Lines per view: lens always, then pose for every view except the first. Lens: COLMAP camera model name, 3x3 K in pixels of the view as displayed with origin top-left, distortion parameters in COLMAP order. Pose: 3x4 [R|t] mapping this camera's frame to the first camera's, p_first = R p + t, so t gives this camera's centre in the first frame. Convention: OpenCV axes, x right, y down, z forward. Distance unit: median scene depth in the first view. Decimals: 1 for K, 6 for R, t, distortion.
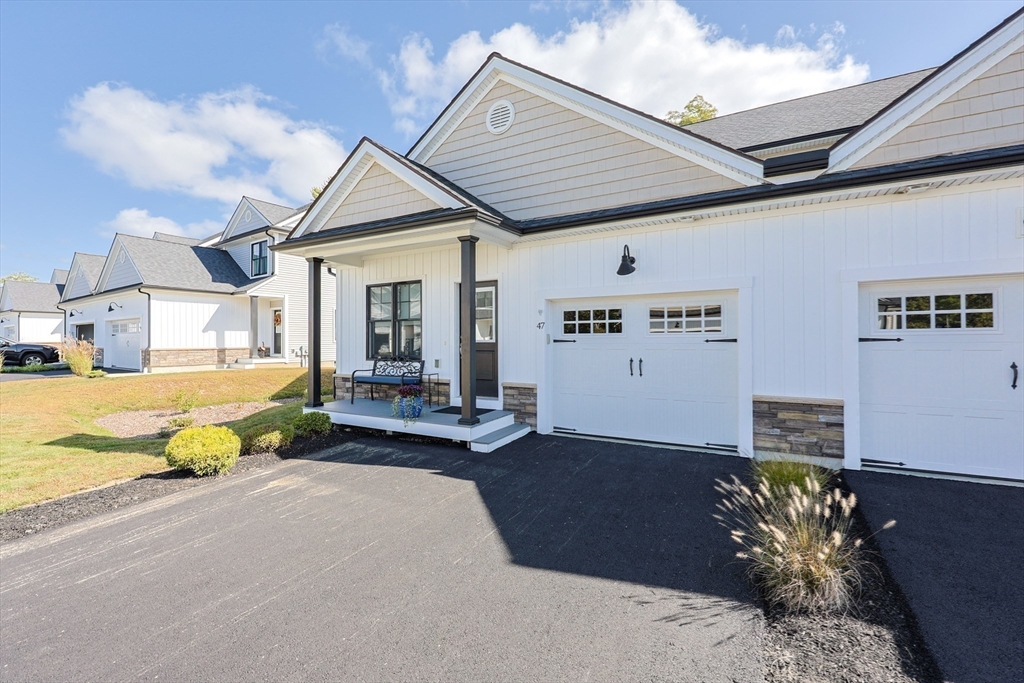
lens RADIAL K [[403.9, 0, 508.0], [0, 403.9, 337.0], [0, 0, 1]] dist [0.002629, 0.000099]
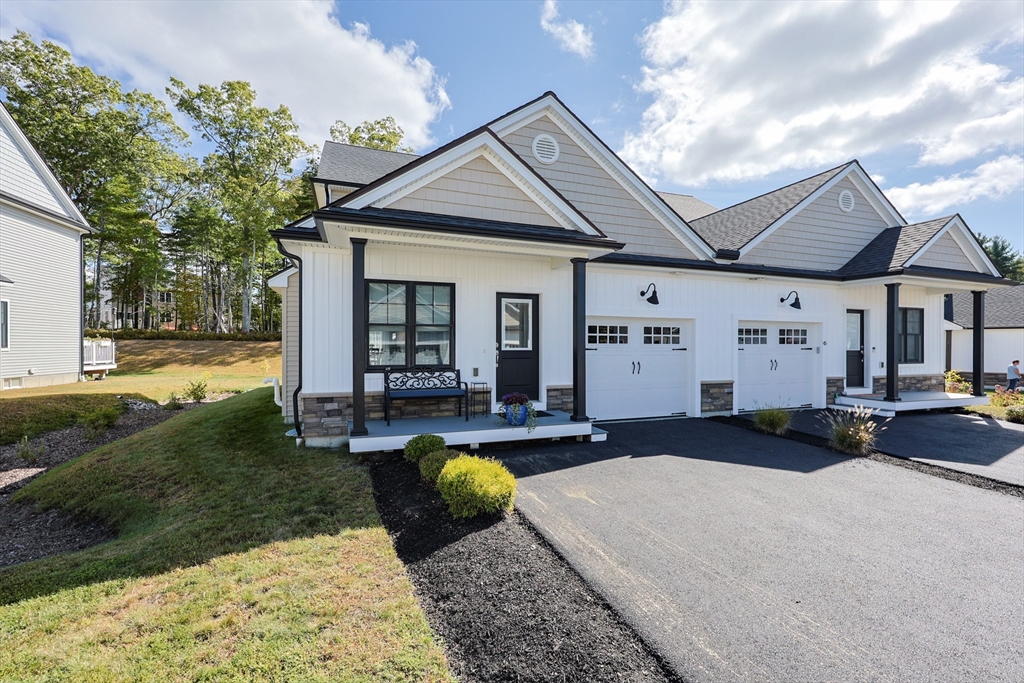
lens RADIAL K [[403.9, 0, 508.0], [0, 403.9, 350.5], [0, 0, 1]] dist [0.002629, 0.000099]
pose [[0.687318, 0.004772, 0.726341, -1.013048], [-0.006856, 0.999976, -0.000082, 0.016379], [-0.726324, -0.004923, 0.687335, 0.341147]]
